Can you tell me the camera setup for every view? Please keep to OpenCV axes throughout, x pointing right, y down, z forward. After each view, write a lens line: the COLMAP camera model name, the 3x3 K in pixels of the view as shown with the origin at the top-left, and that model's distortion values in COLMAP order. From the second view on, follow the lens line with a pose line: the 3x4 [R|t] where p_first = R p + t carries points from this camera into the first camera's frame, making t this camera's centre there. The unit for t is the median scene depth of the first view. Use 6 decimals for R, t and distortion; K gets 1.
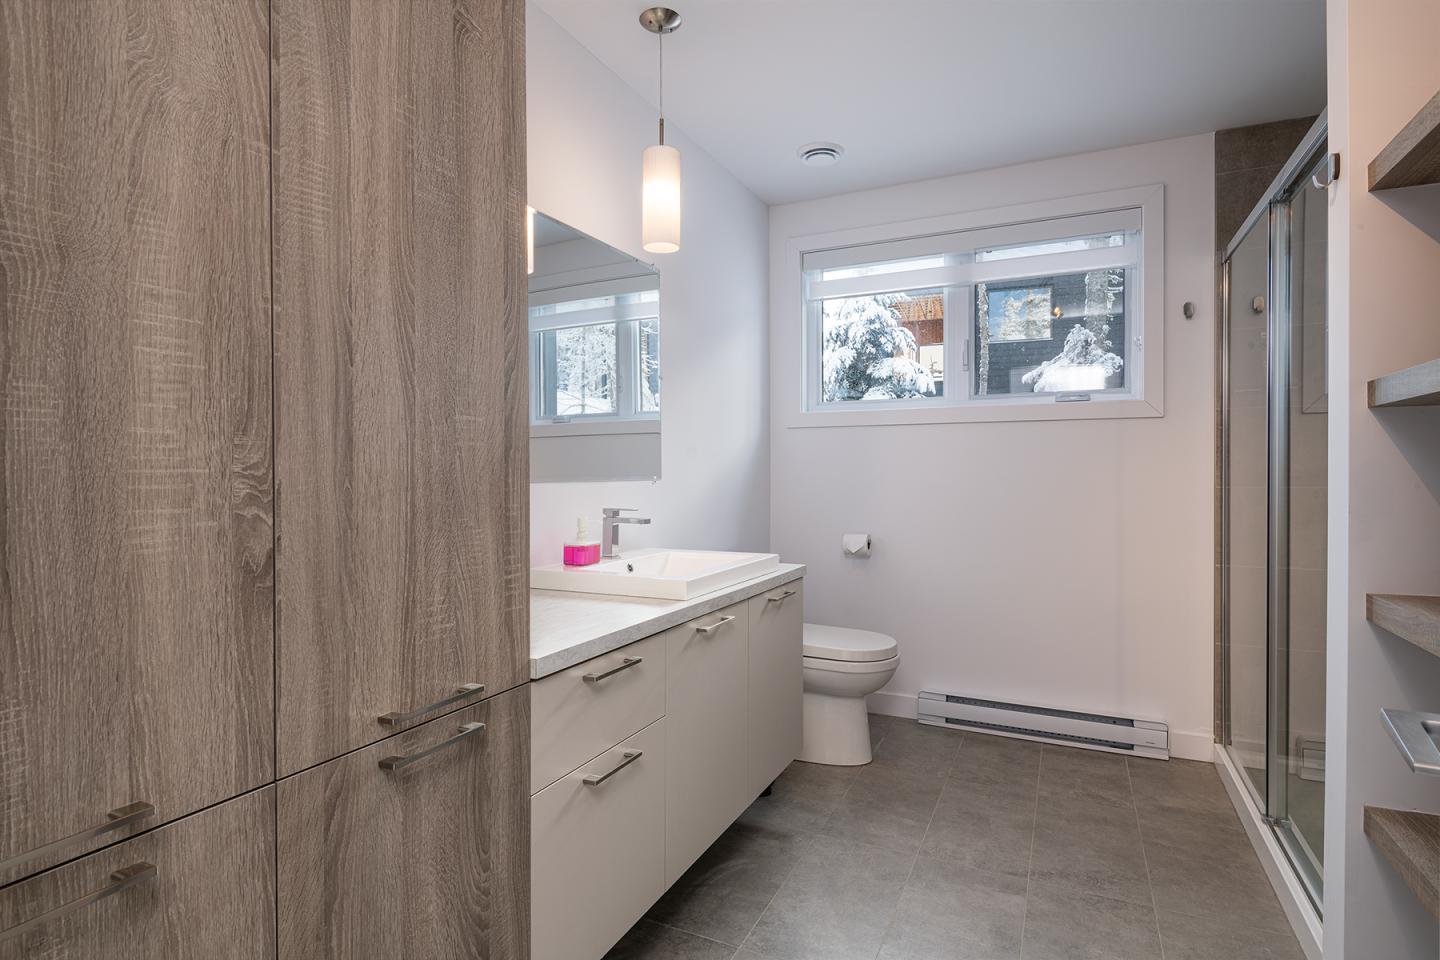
lens RADIAL K [[768.1, 0, 729.6], [0, 768.1, 484.5], [0, 0, 1]] dist [0.012269, -0.011805]
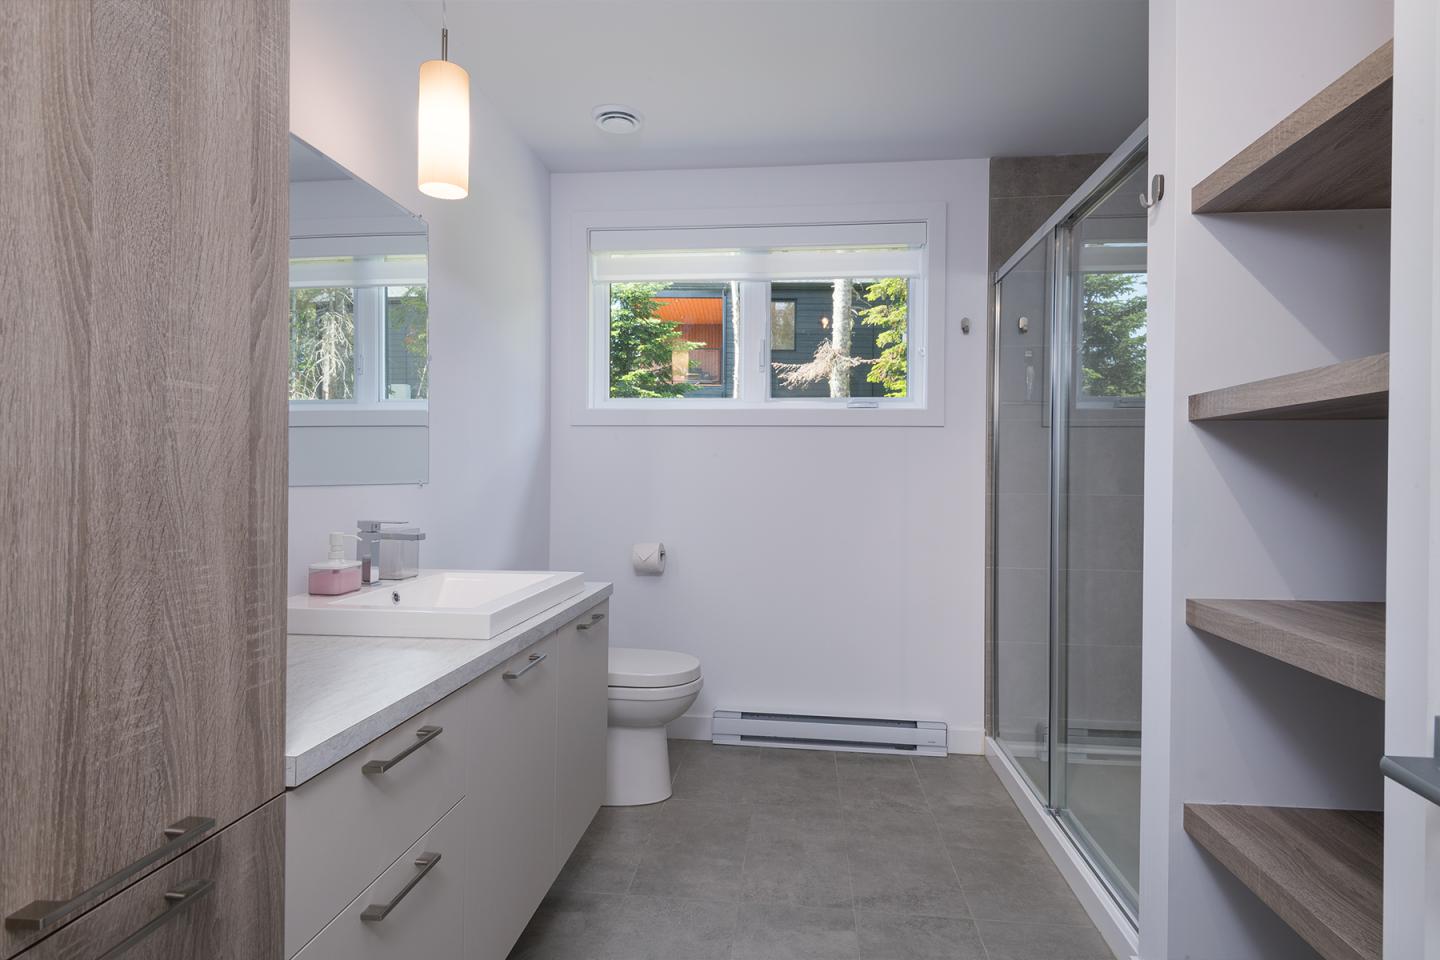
lens RADIAL K [[768.1, 0, 722.3], [0, 768.1, 481.2], [0, 0, 1]] dist [0.012269, -0.011805]
pose [[0.942169, 0.007998, 0.335042, -0.085463], [-0.005882, 0.999956, -0.007328, -0.004620], [-0.335086, 0.004934, 0.942175, 0.164602]]
